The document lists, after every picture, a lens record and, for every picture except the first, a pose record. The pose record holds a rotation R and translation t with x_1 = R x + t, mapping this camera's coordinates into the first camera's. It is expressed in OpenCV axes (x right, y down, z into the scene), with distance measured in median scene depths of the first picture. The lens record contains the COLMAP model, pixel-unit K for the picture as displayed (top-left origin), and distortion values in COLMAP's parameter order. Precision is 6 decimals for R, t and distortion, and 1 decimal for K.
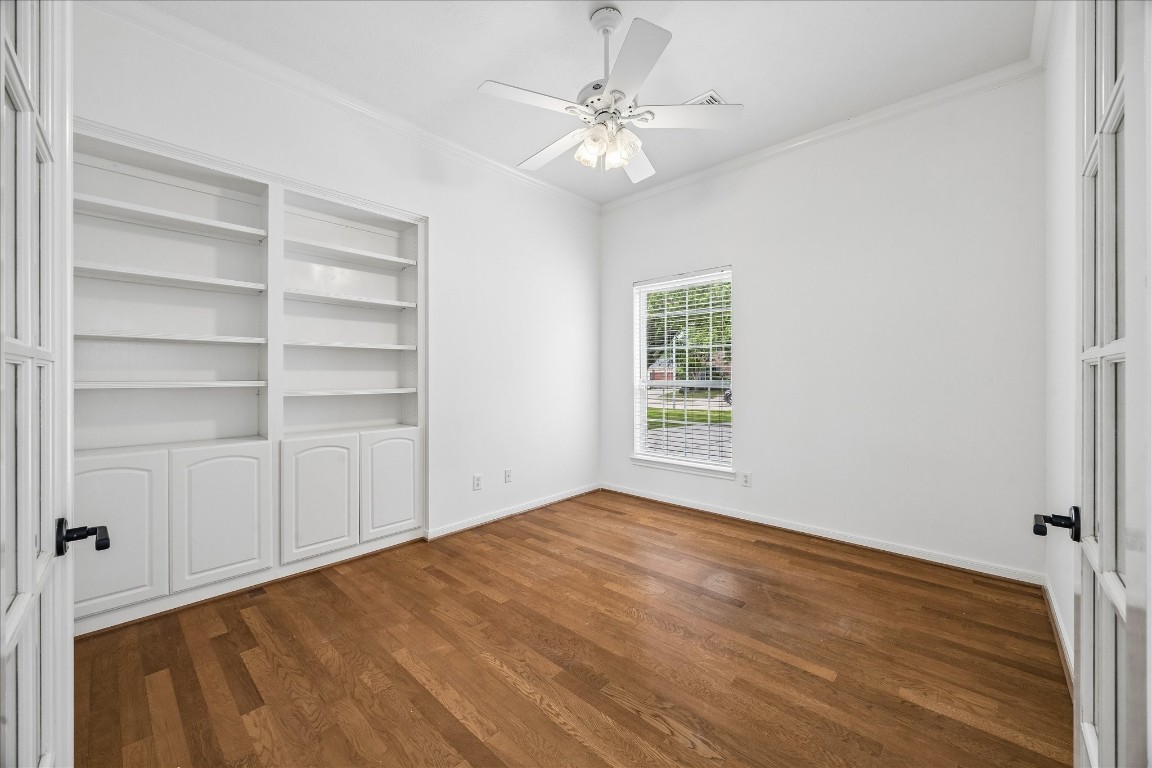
lens RADIAL K [[438.3, 0, 577.5], [0, 438.3, 379.0], [0, 0, 1]] dist [-0.001968, -0.000190]
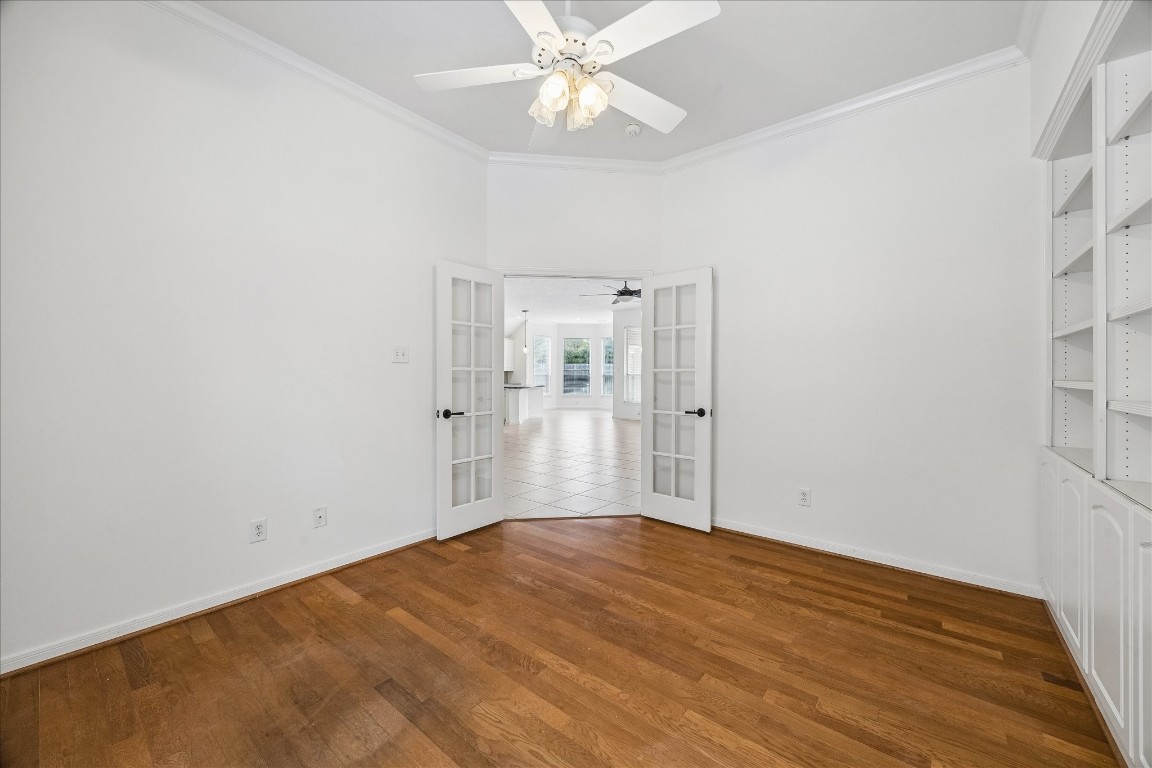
lens RADIAL K [[438.3, 0, 577.5], [0, 438.3, 379.0], [0, 0, 1]] dist [-0.001968, -0.000190]
pose [[-0.998080, -0.001355, -0.061921, 0.108529], [-0.002309, 0.999880, 0.015333, -0.011268], [0.061893, 0.015446, -0.997963, 1.988207]]
